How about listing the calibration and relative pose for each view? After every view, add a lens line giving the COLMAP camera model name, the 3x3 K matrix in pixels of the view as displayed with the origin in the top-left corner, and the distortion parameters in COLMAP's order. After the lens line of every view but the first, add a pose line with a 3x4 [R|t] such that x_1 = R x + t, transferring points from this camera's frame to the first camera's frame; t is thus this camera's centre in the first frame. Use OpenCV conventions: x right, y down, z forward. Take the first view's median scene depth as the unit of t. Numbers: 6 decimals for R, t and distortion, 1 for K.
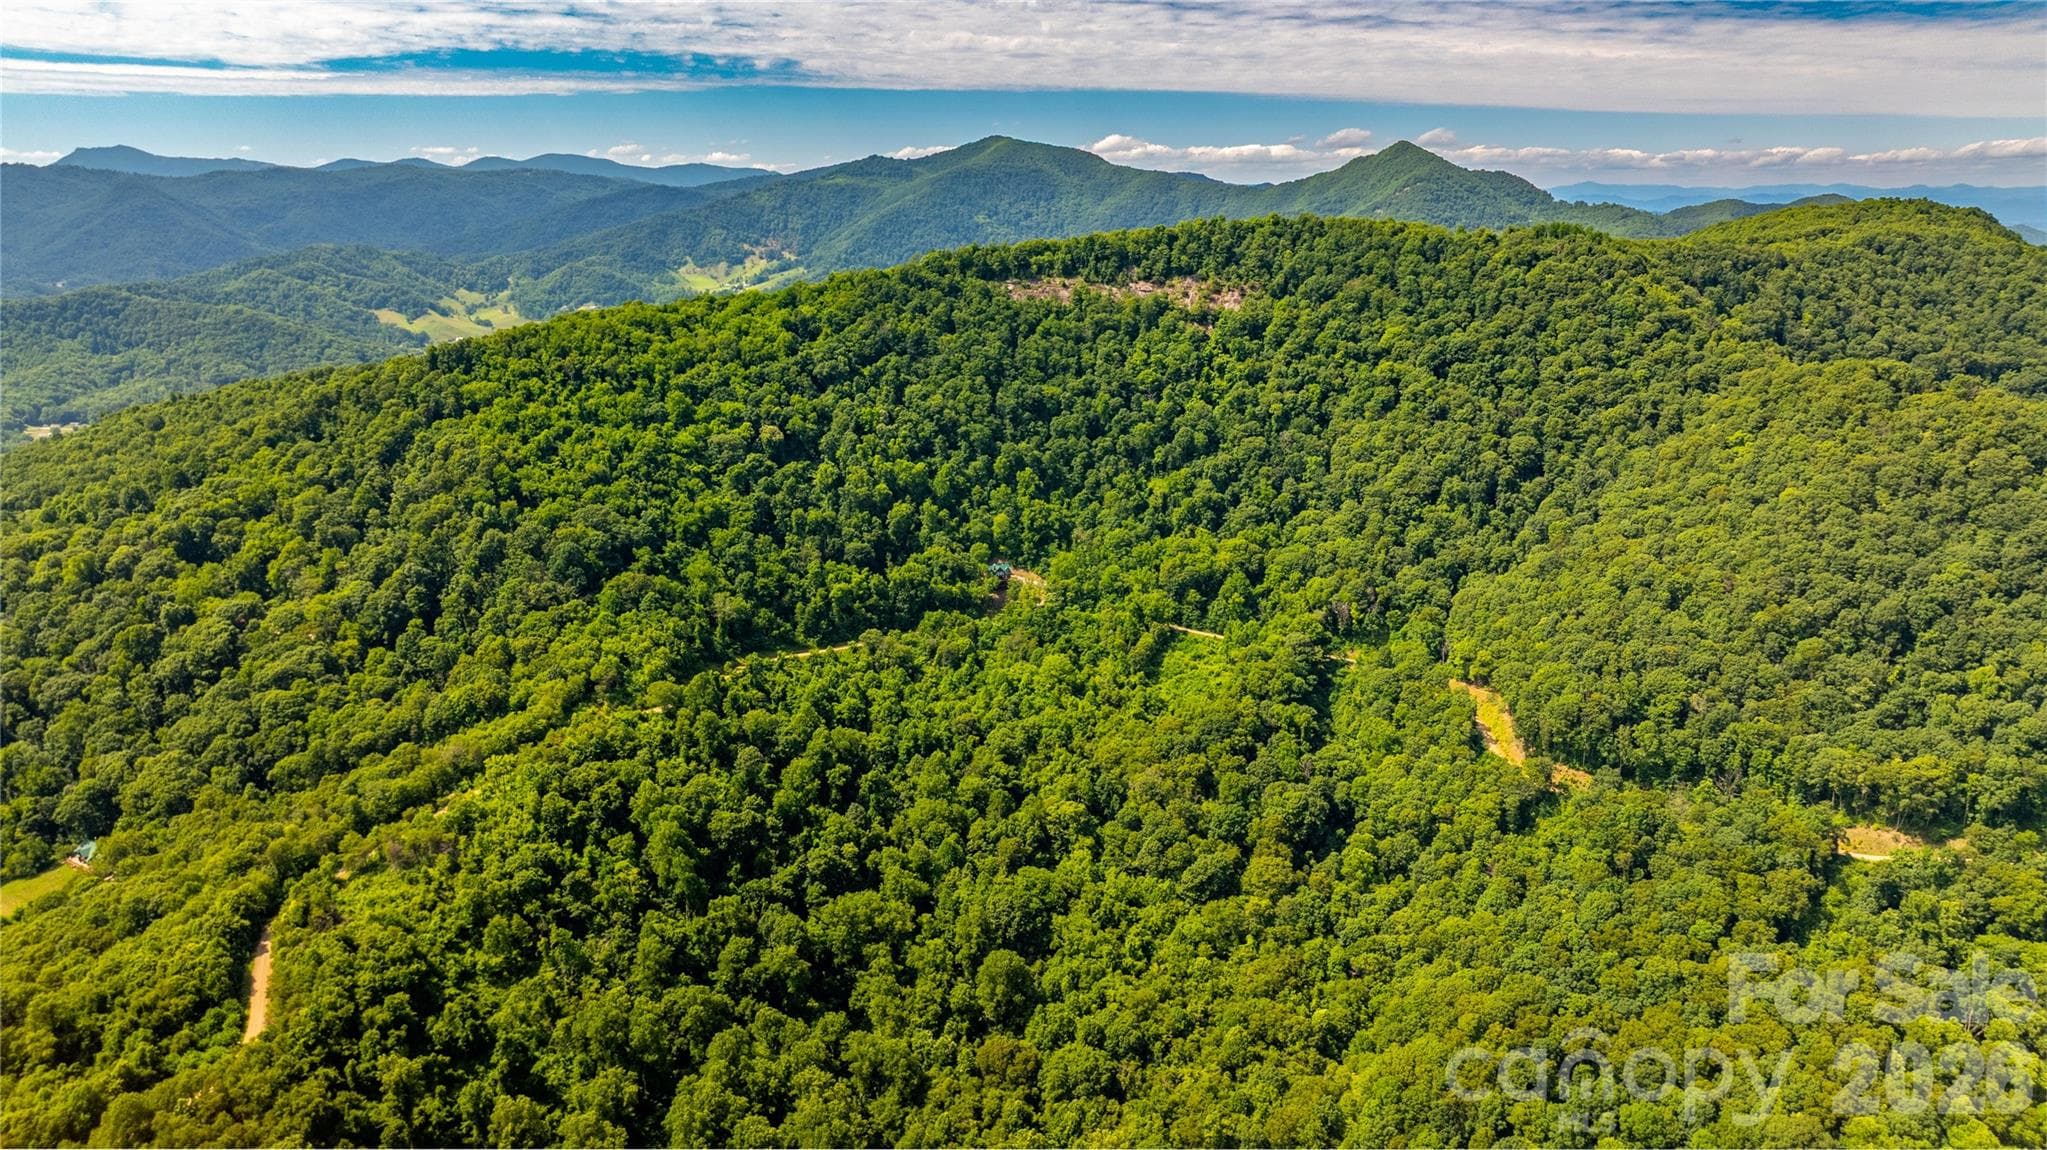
lens RADIAL K [[1458.1, 0, 1034.3], [0, 1458.1, 568.7], [0, 0, 1]] dist [-0.025291, 0.019895]
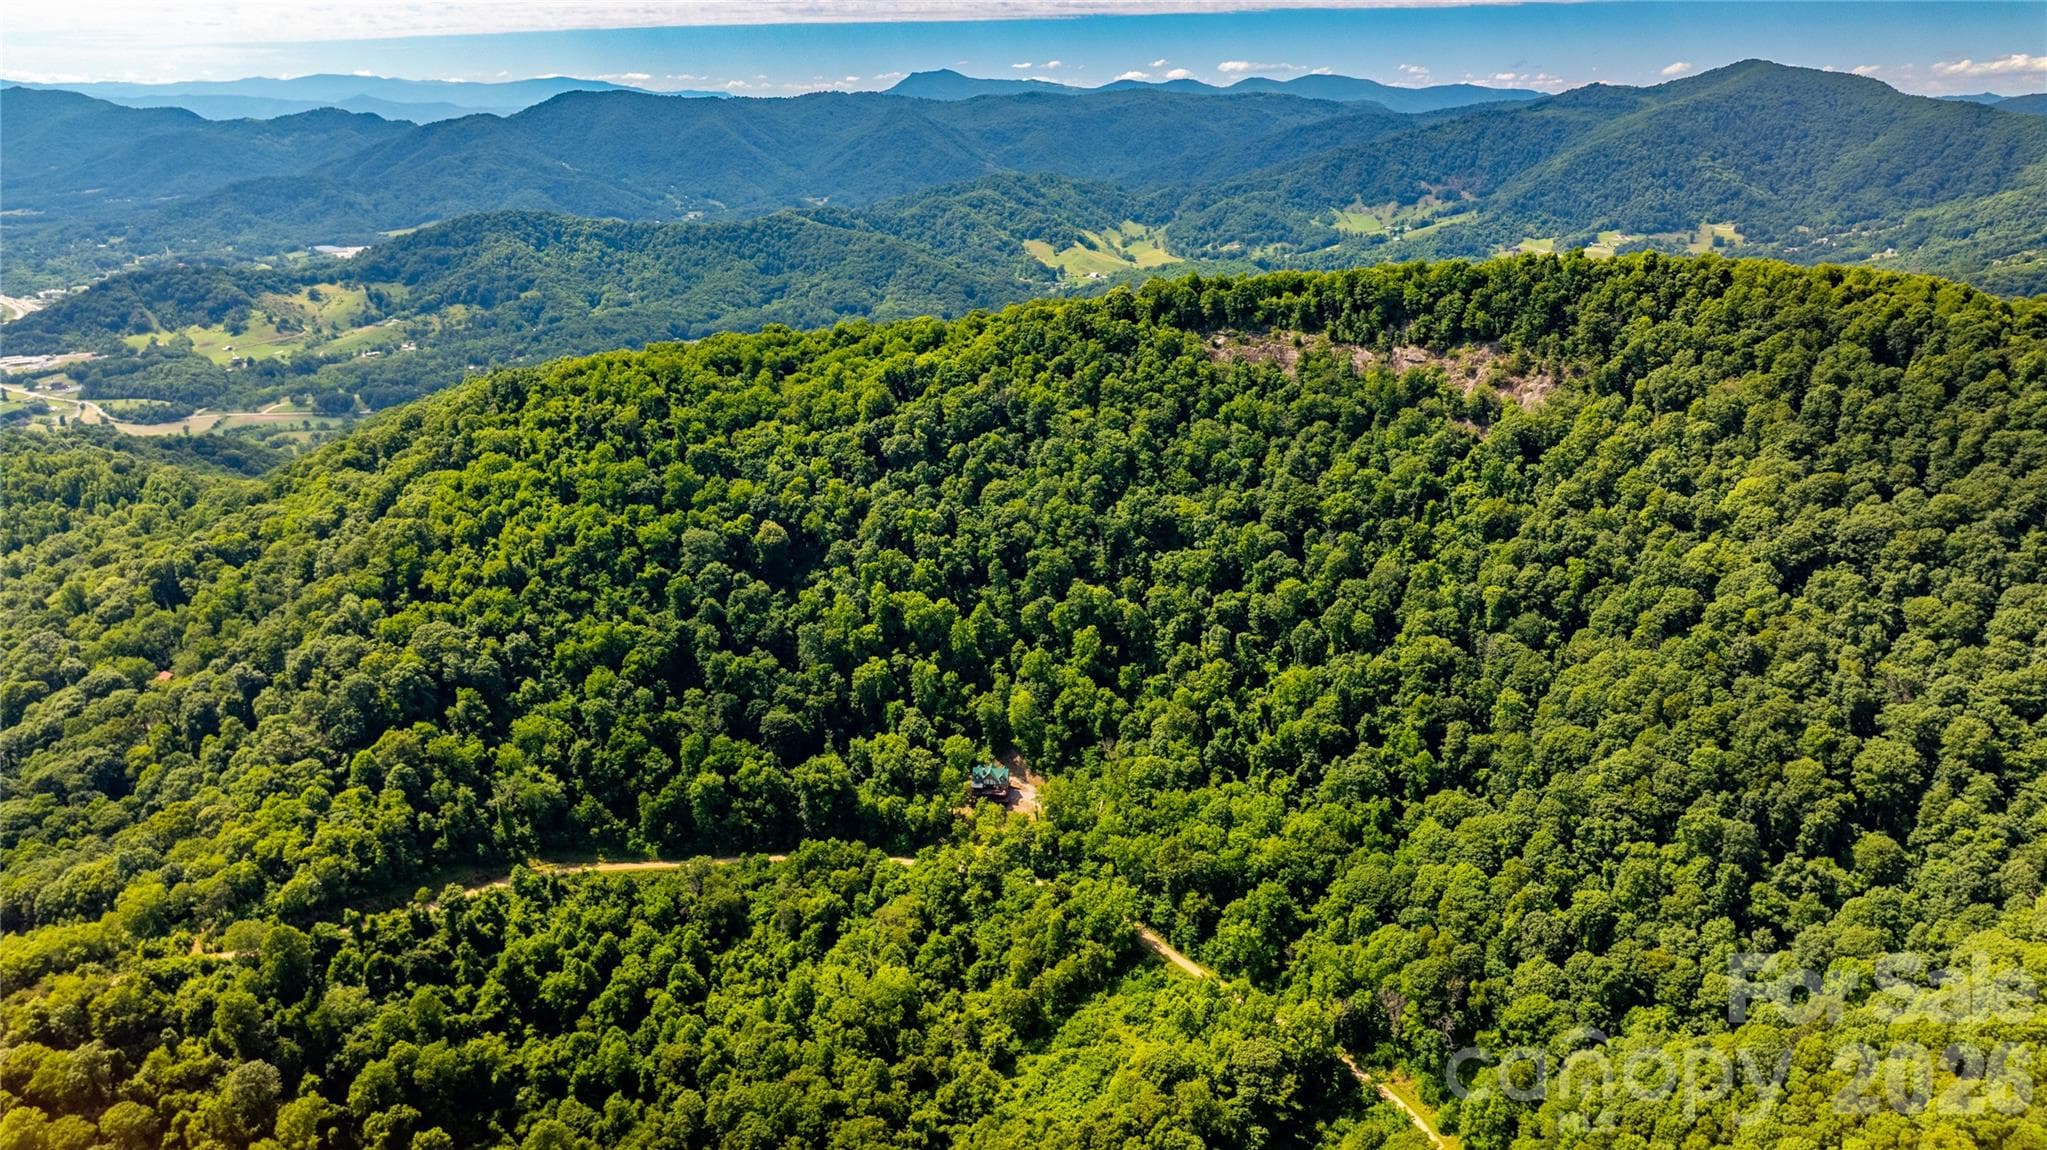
lens RADIAL K [[1458.1, 0, 1025.2], [0, 1458.1, 565.9], [0, 0, 1]] dist [-0.025291, 0.019895]
pose [[0.868663, 0.151539, -0.471657, 0.331615], [-0.127366, 0.988378, 0.082982, -0.173134], [0.478751, -0.012010, 0.877869, 0.434794]]
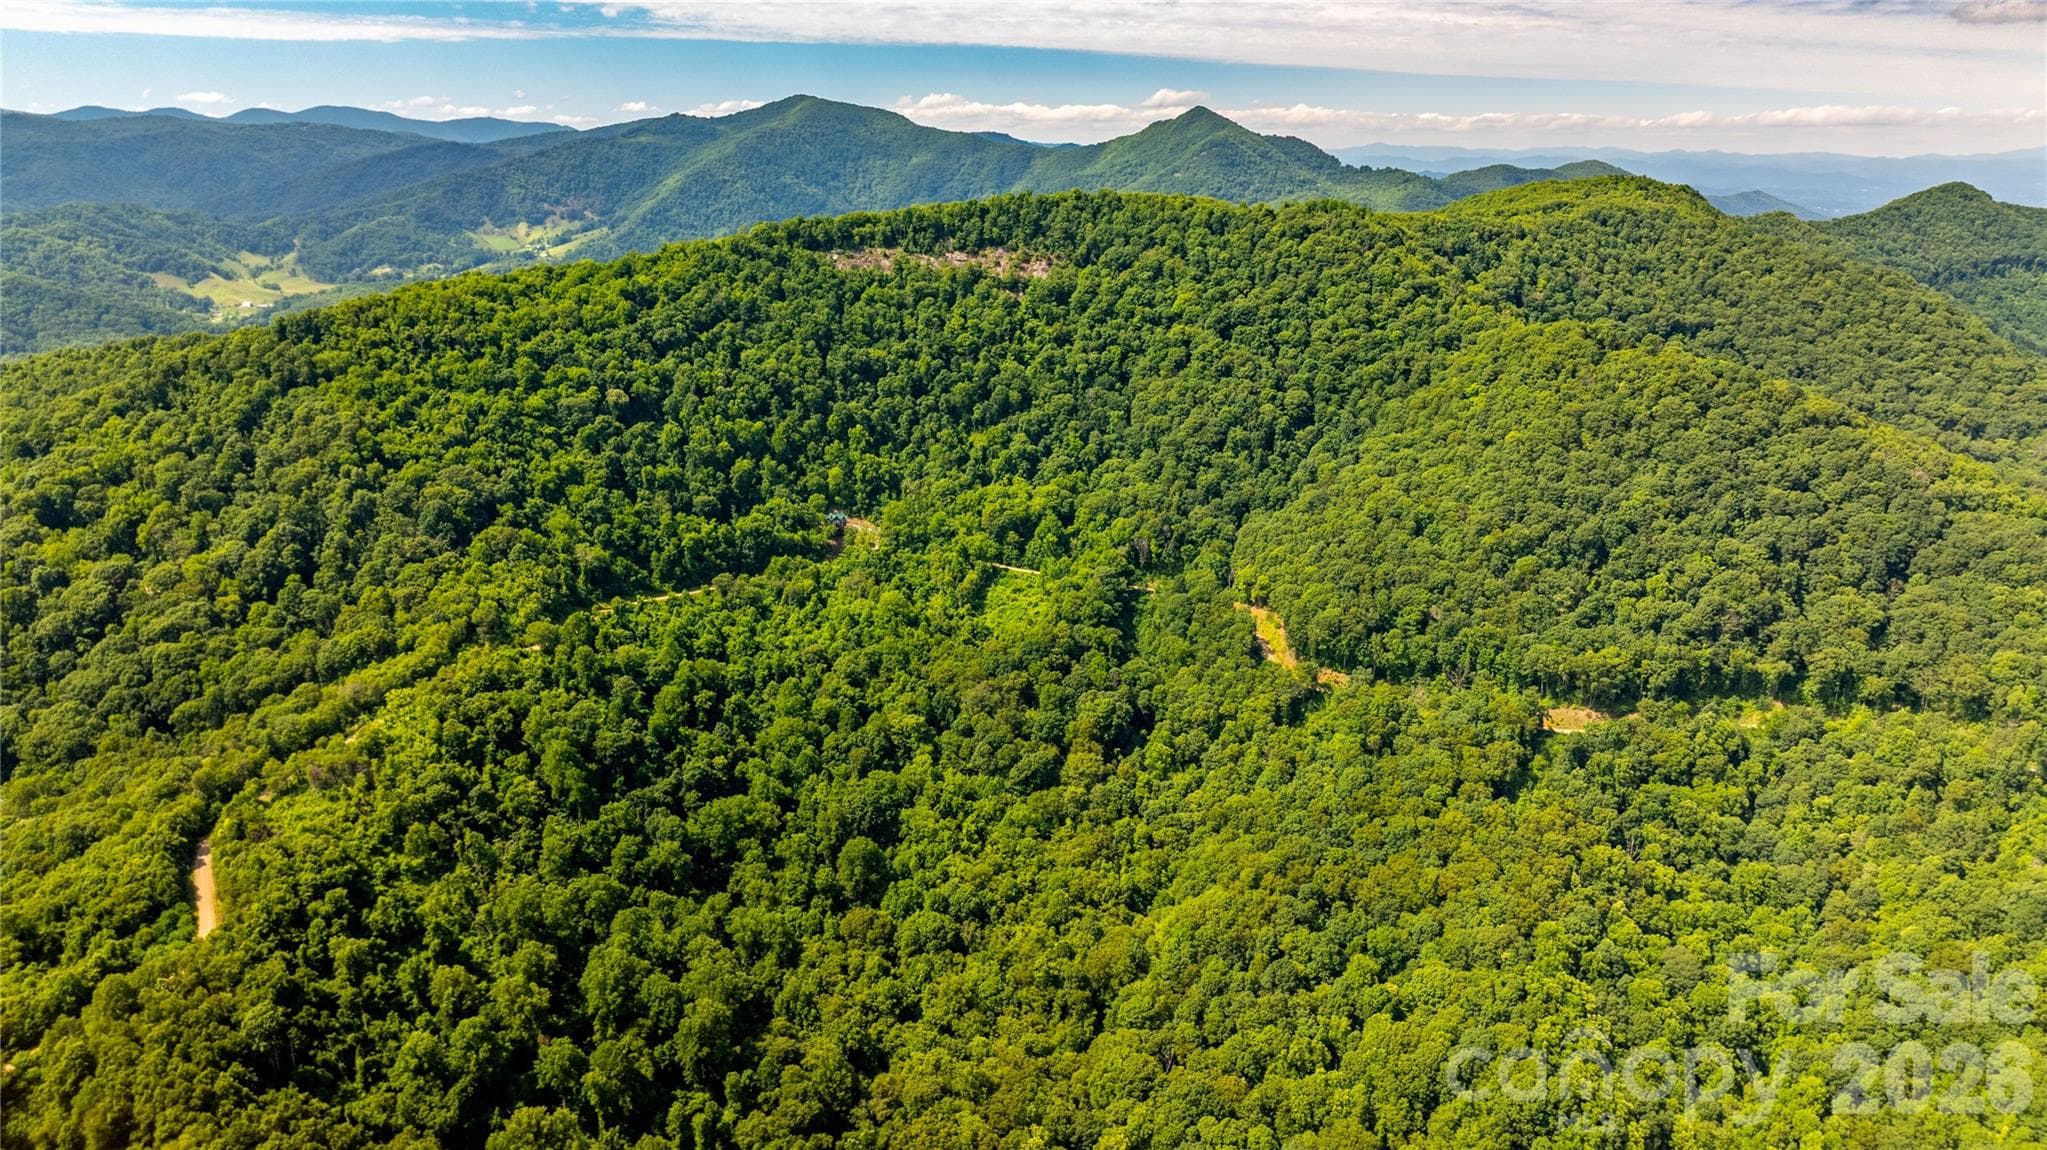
lens RADIAL K [[1458.1, 0, 1038.8], [0, 1458.1, 572.1], [0, 0, 1]] dist [-0.025291, 0.019895]
pose [[0.991241, -0.028311, 0.128994, -0.016457], [0.024450, 0.999207, 0.031419, 0.011344], [-0.129781, -0.027990, 0.991148, -0.118255]]
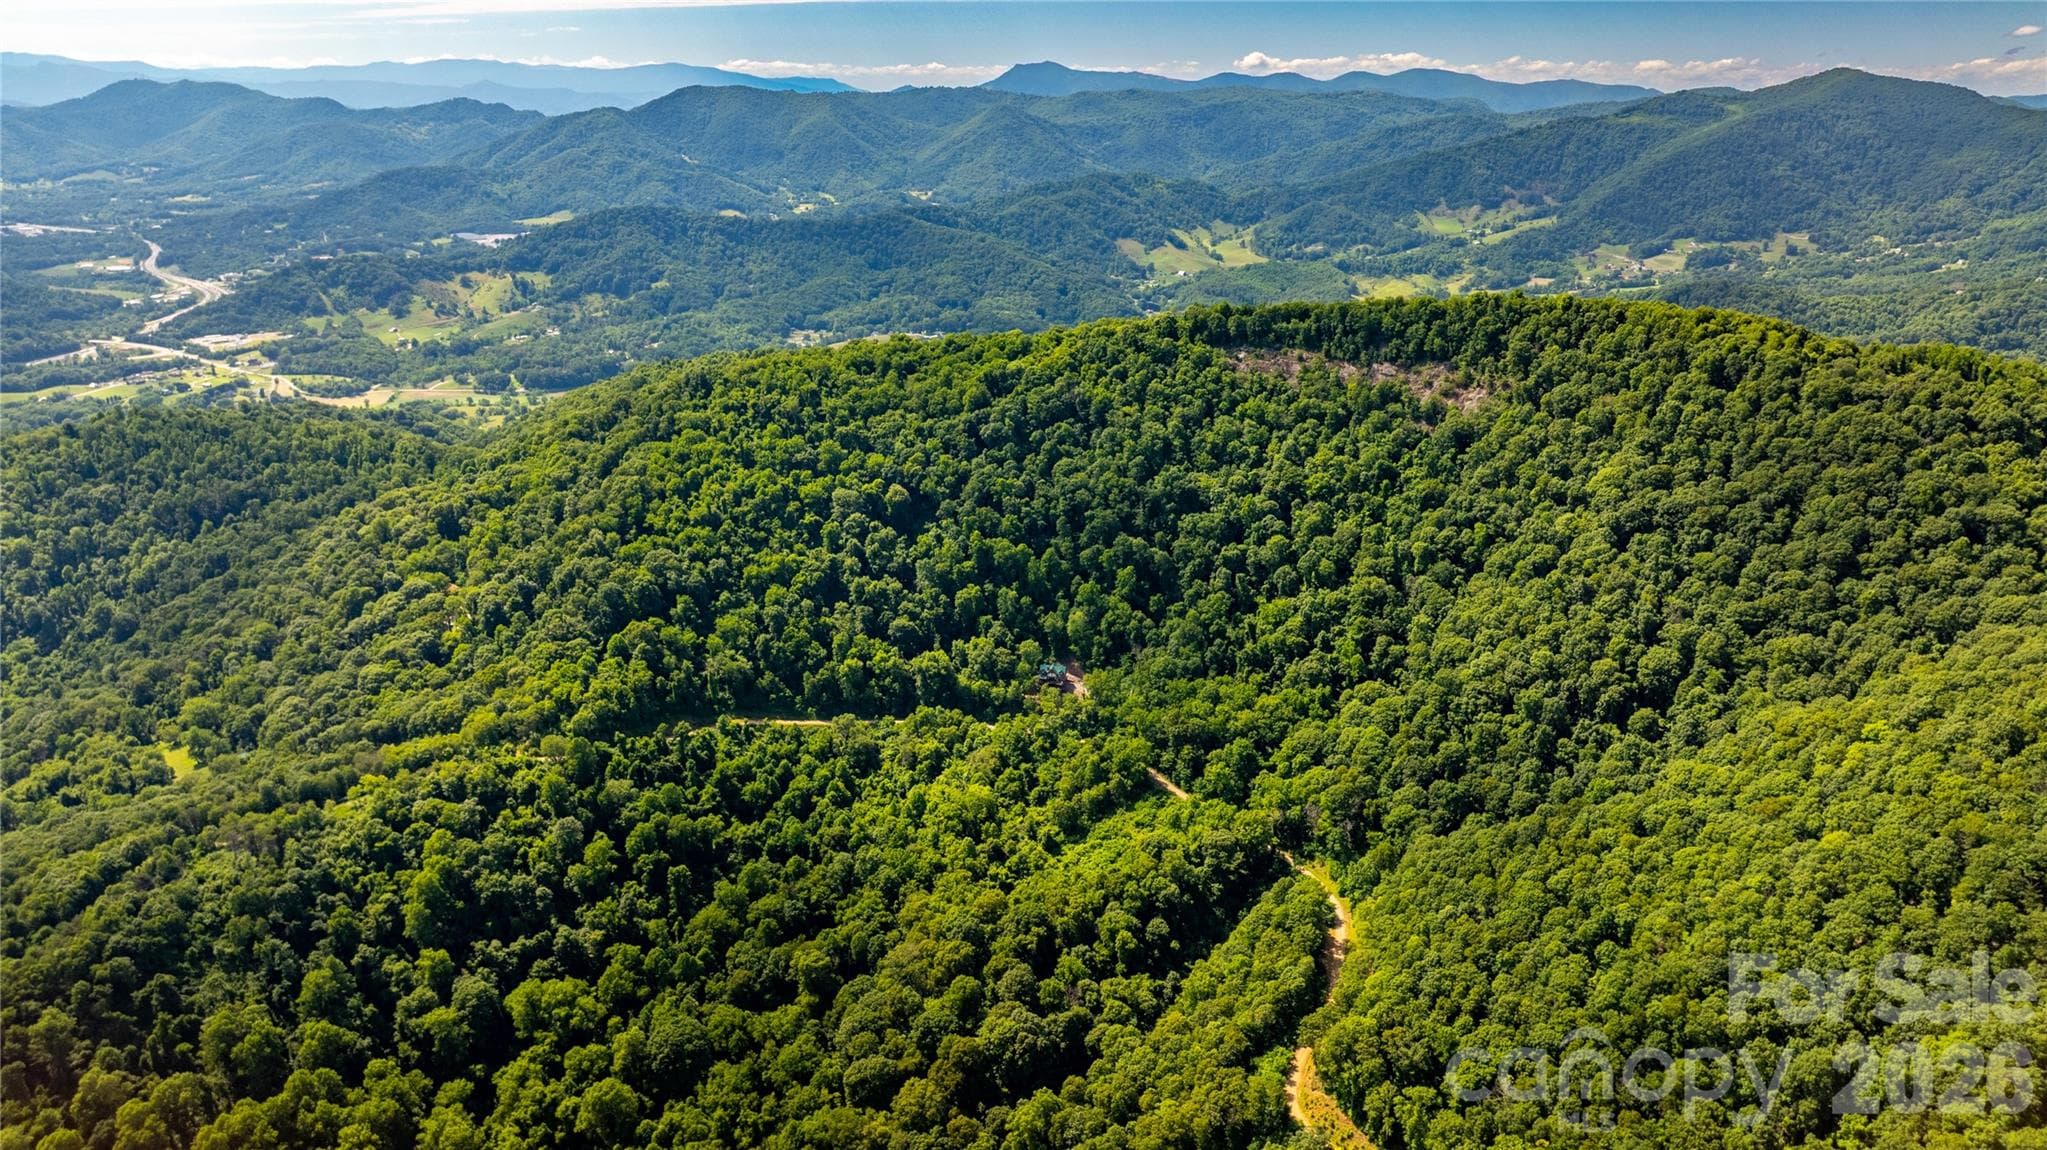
lens RADIAL K [[1458.1, 0, 1020.2], [0, 1458.1, 563.1], [0, 0, 1]] dist [-0.025291, 0.019895]
pose [[0.831376, 0.178253, -0.526345, 0.493899], [-0.148479, 0.983977, 0.098708, -0.176357], [0.535507, -0.003913, 0.844522, 0.192083]]
